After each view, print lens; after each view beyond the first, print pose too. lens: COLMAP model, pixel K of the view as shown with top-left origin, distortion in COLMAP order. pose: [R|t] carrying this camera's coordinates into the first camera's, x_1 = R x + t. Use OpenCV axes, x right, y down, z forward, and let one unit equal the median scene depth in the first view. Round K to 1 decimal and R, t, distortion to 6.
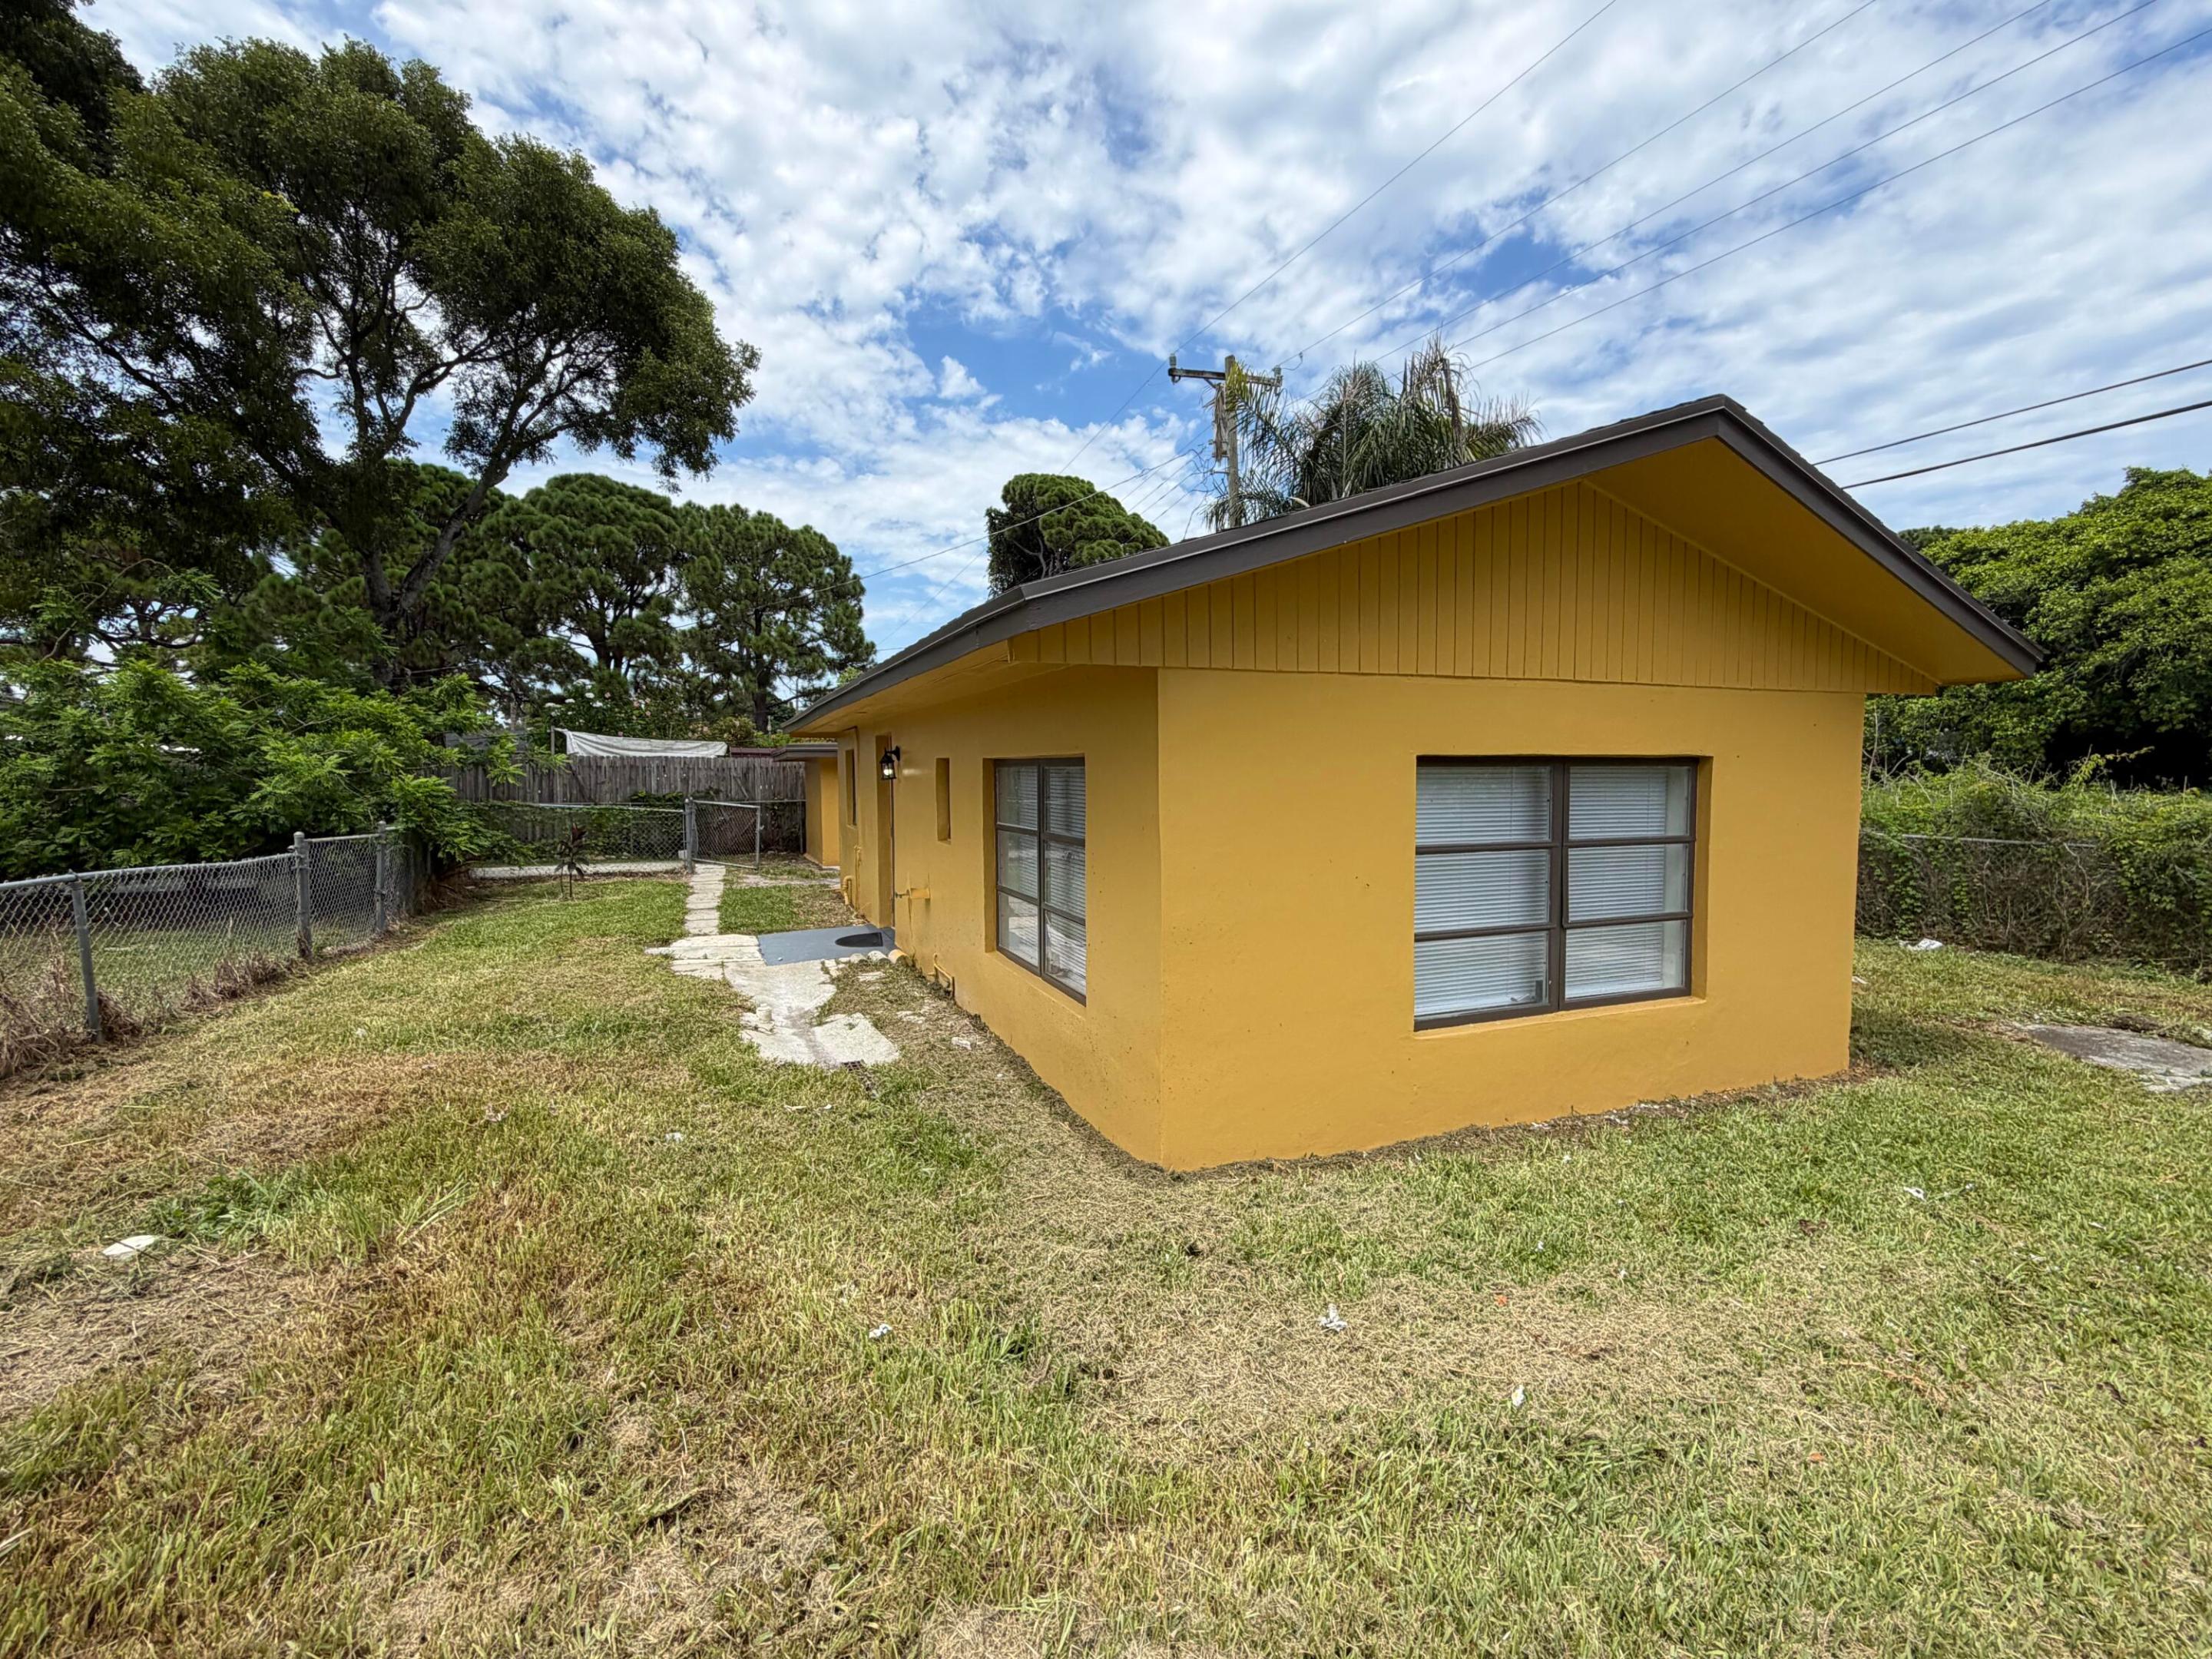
lens RADIAL K [[980.1, 0, 1109.4], [0, 980.1, 821.9], [0, 0, 1]] dist [0.000294, -0.000682]
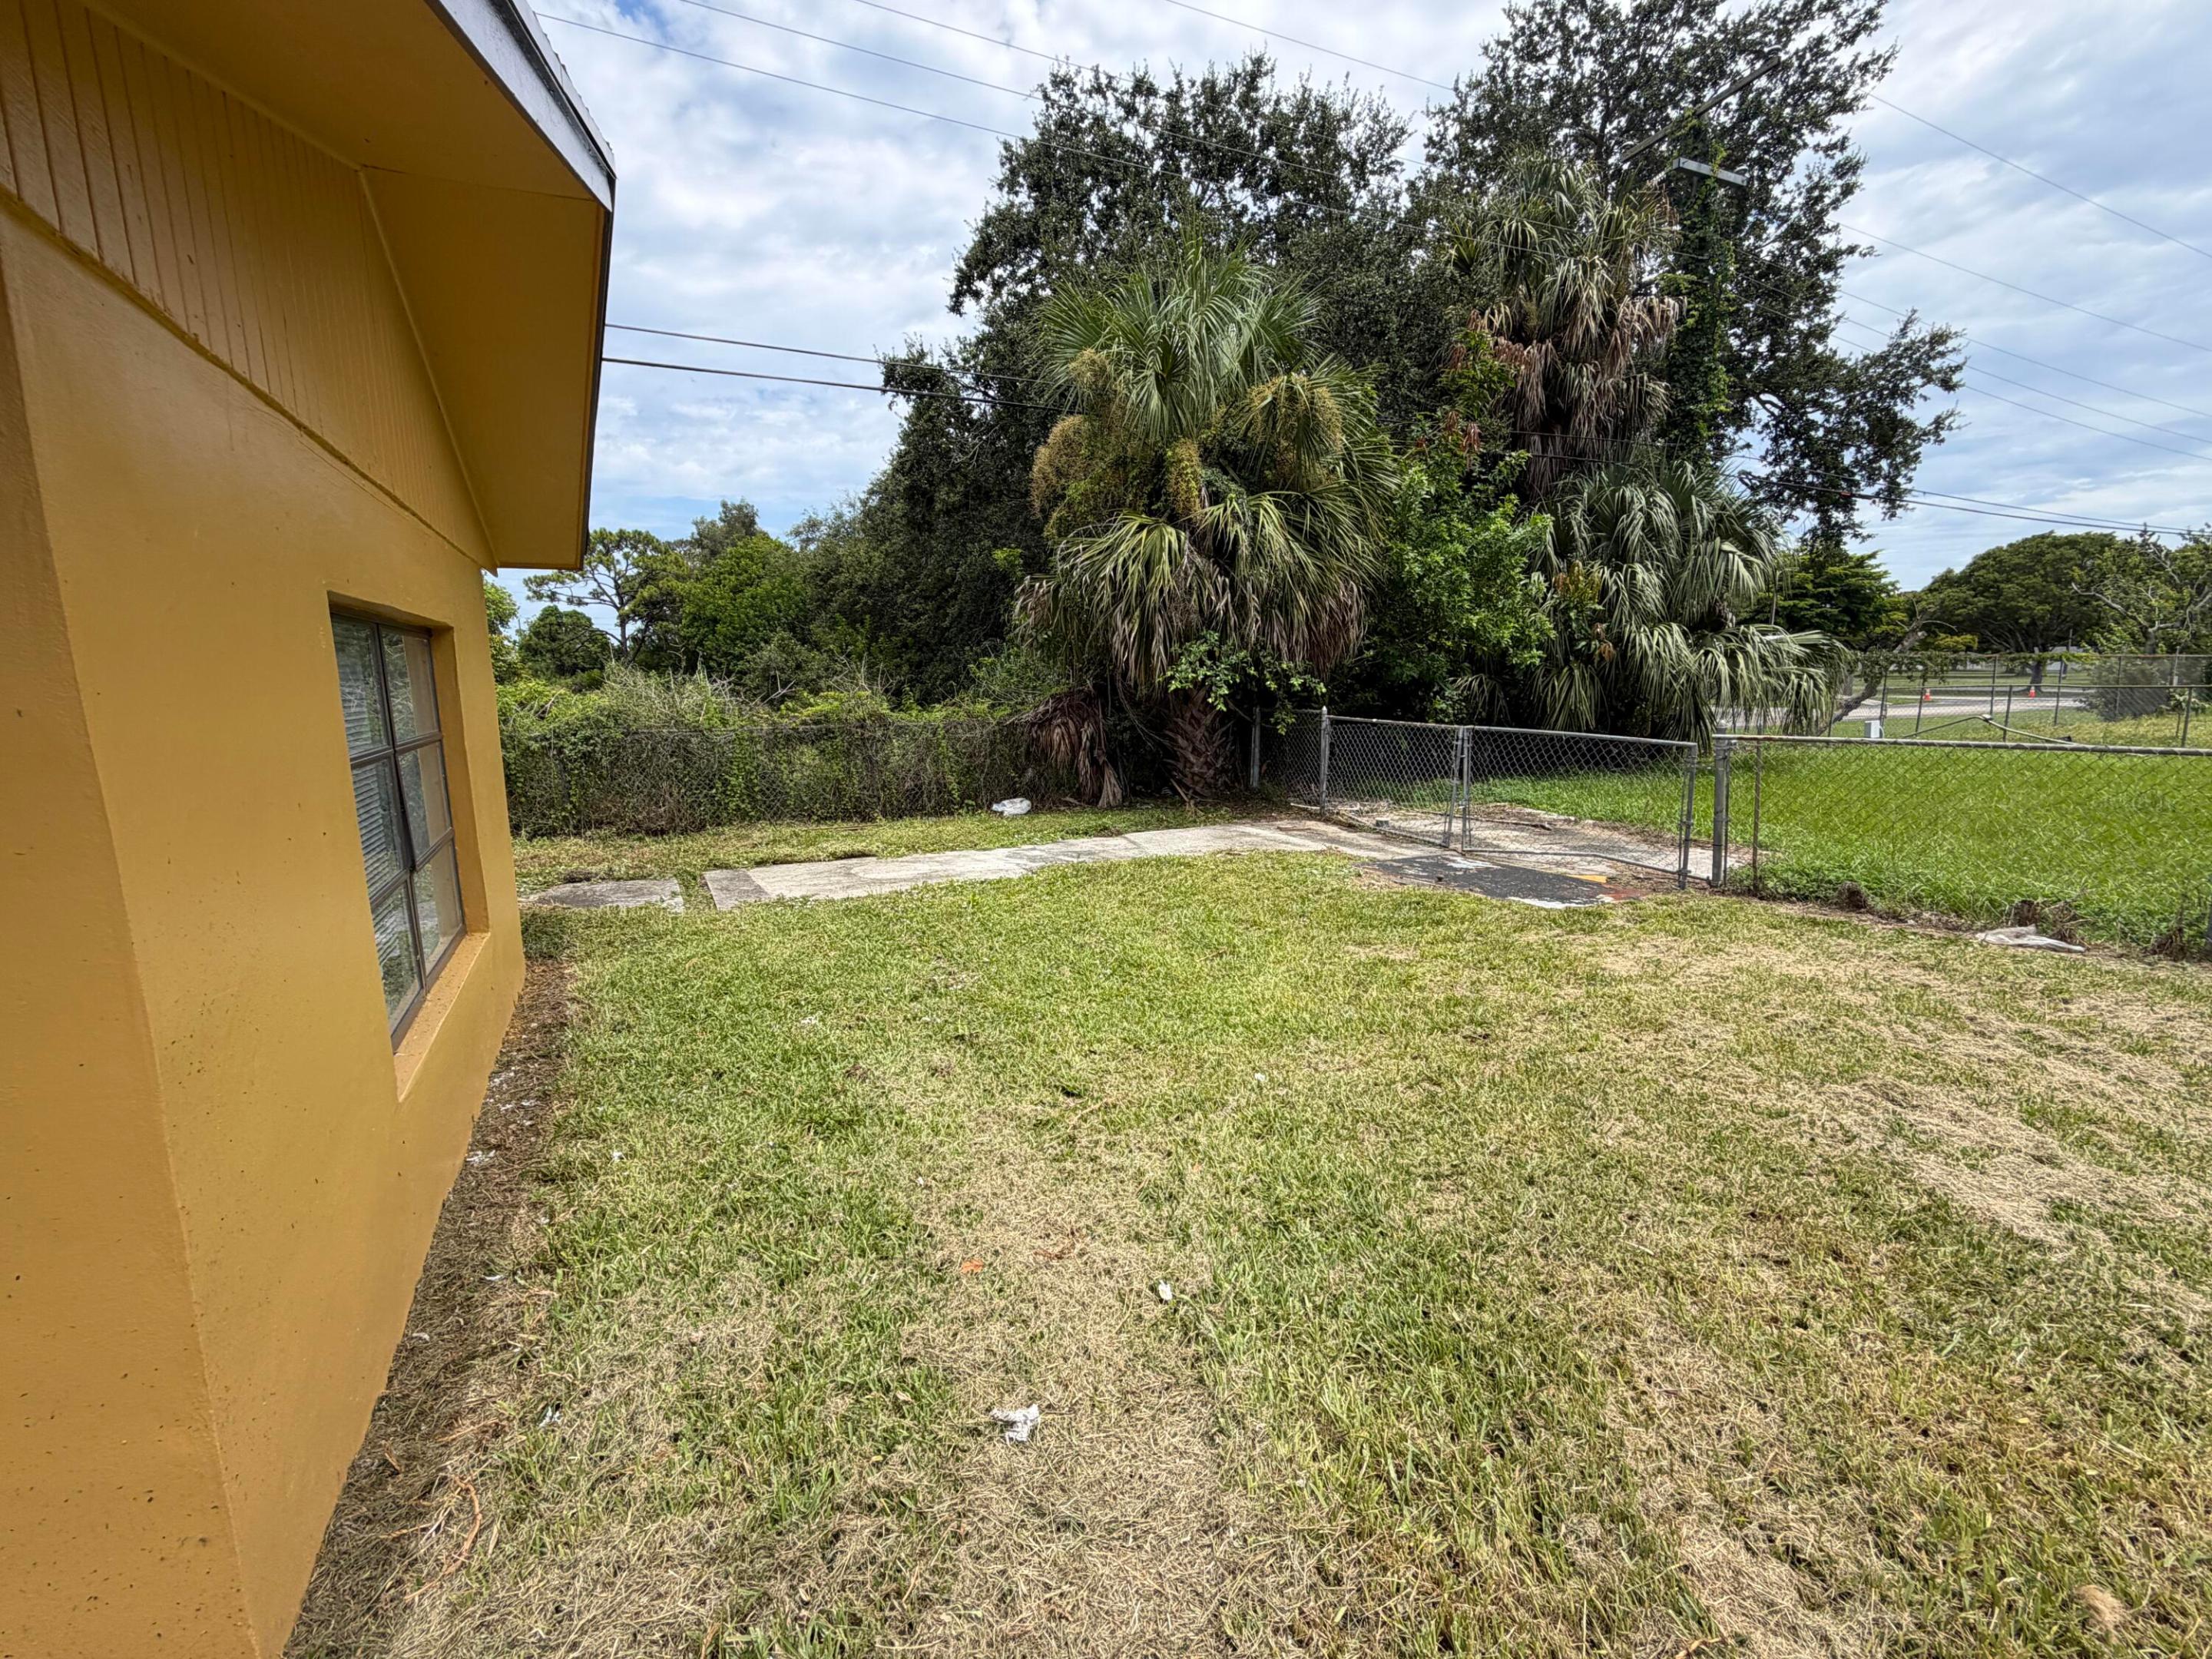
lens RADIAL K [[977.6, 0, 1115.1], [0, 977.6, 819.2], [0, 0, 1]] dist [-0.003437, -0.000854]
pose [[-0.063726, -0.144271, 0.987484, -0.294202], [0.065796, 0.986735, 0.148408, 0.005300], [-0.995796, 0.074430, -0.053388, 0.736923]]
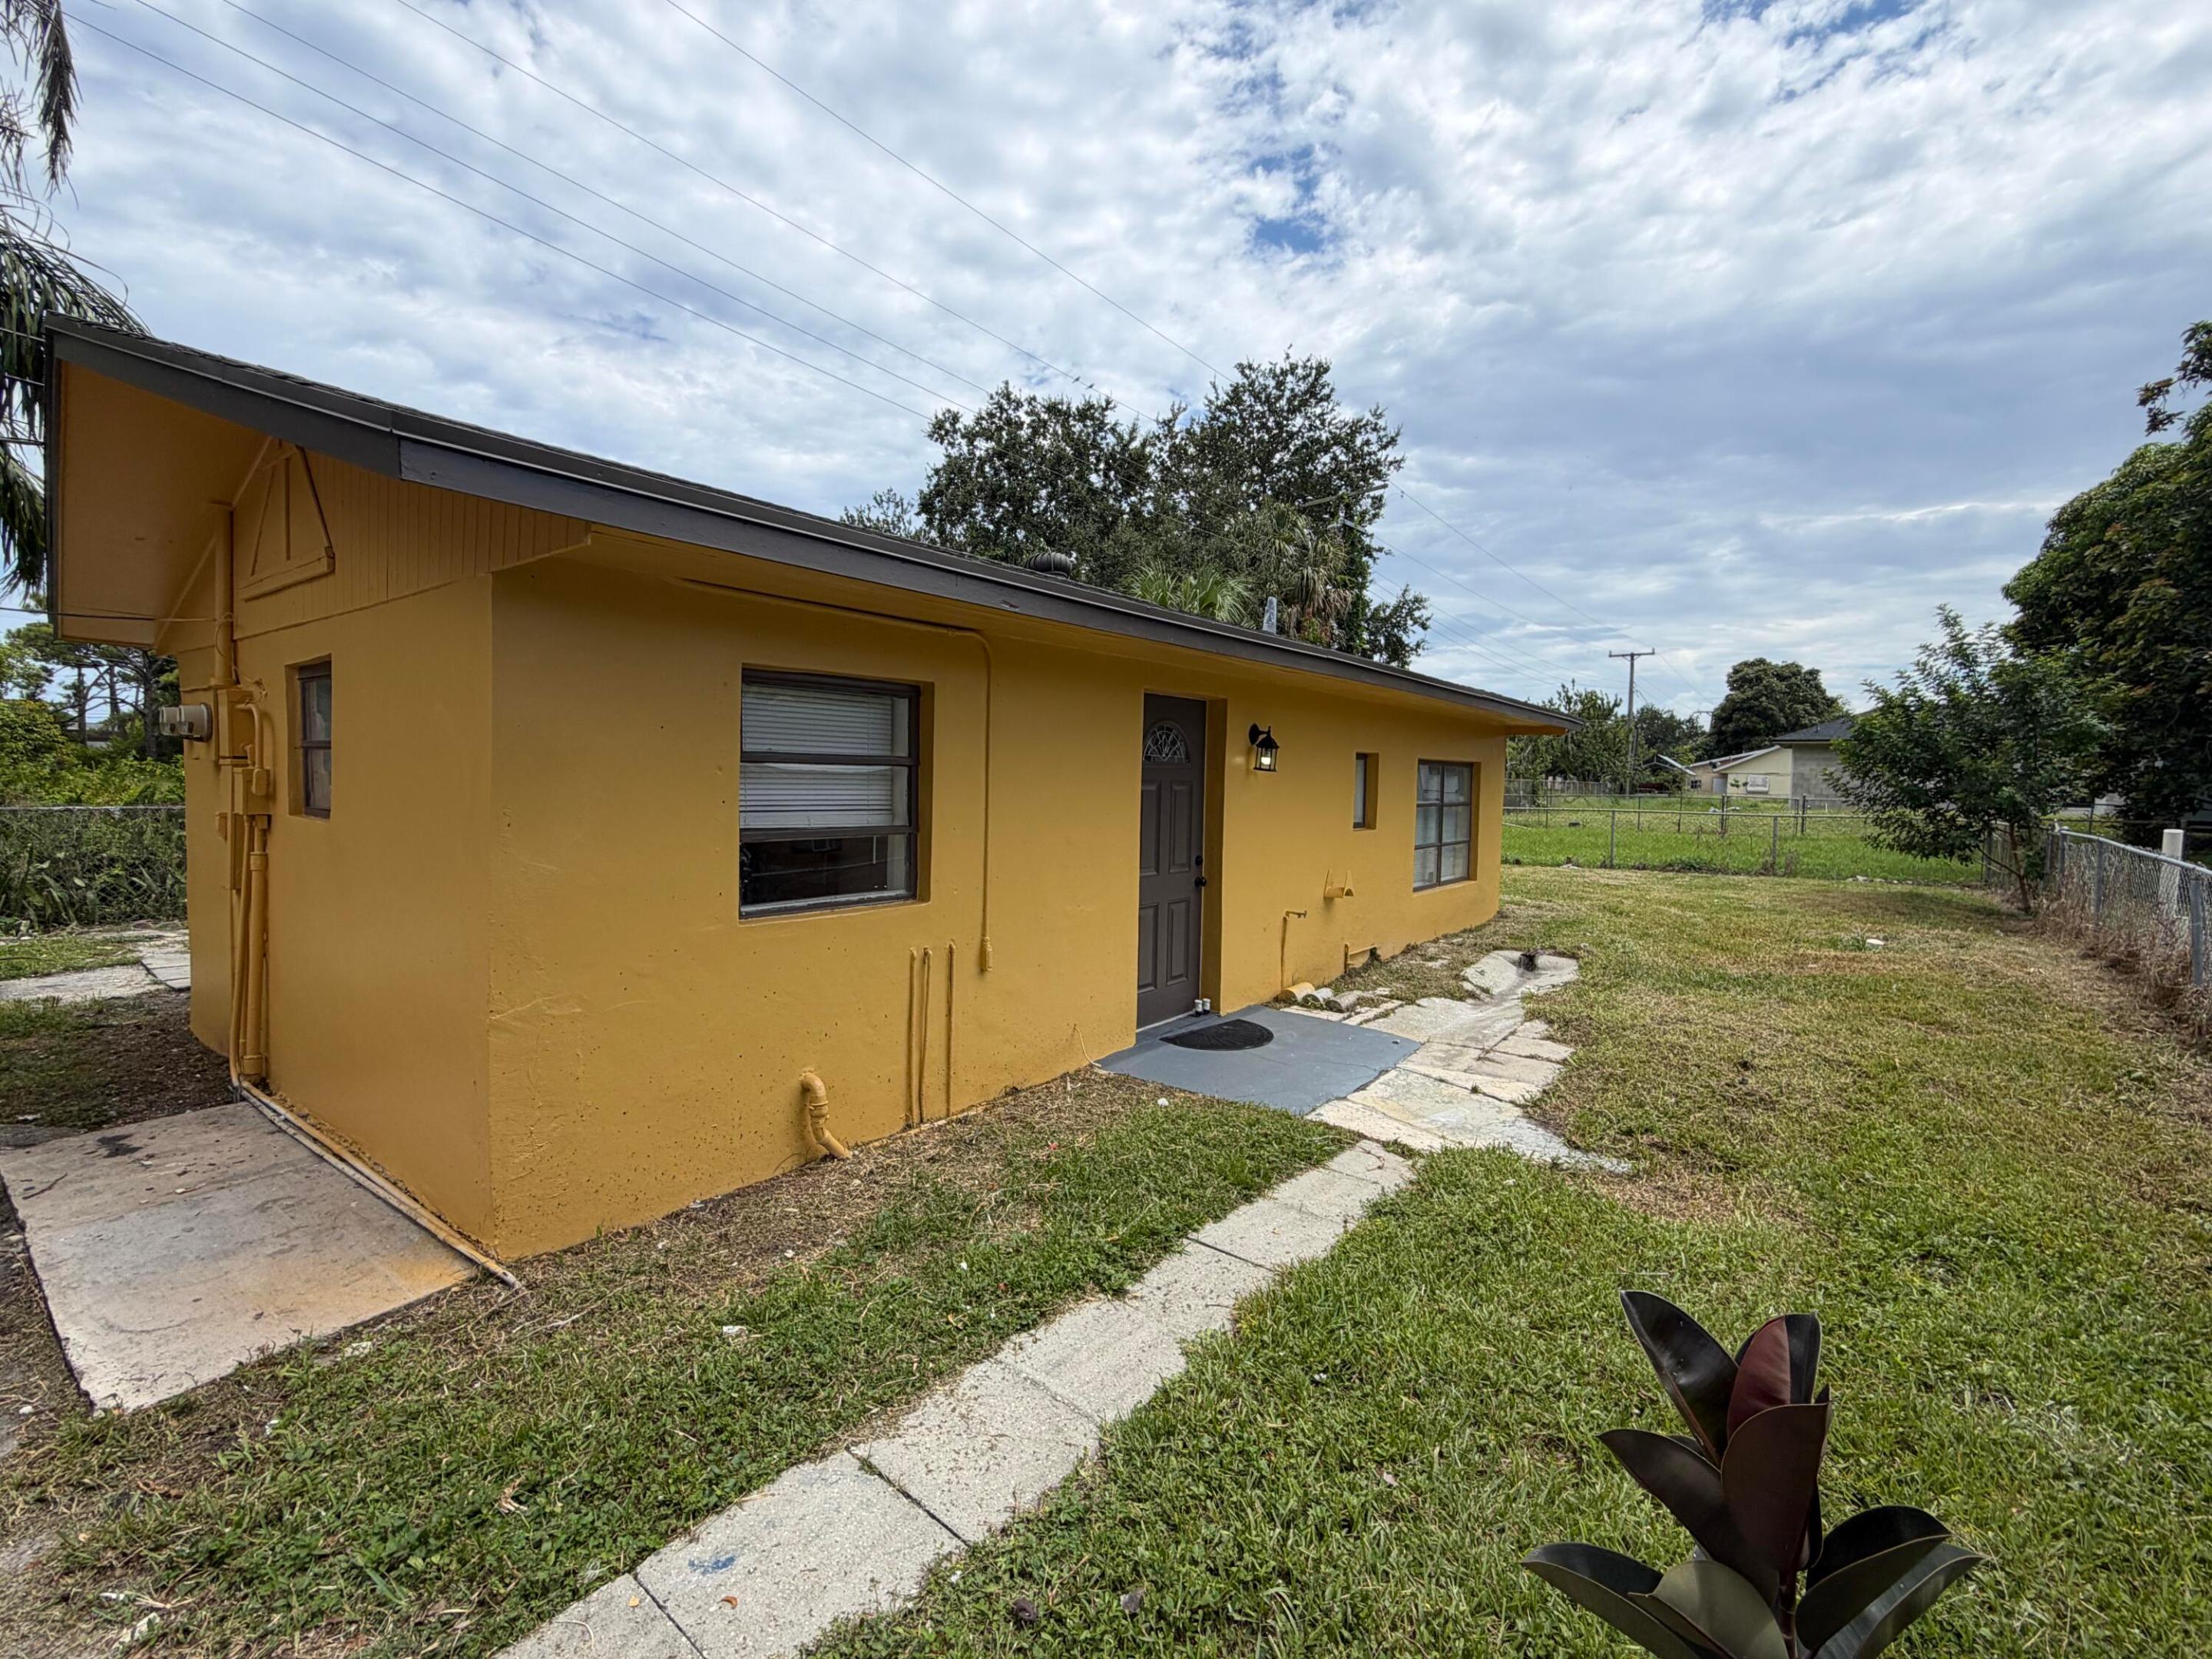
lens RADIAL K [[978.7, 0, 1106.0], [0, 978.7, 829.5], [0, 0, 1]] dist [0.000702, -0.000621]
pose [[-0.499431, -0.055366, 0.864583, -0.486776], [0.026393, 0.996520, 0.079061, -0.008141], [-0.865952, 0.062304, -0.496232, 1.058700]]
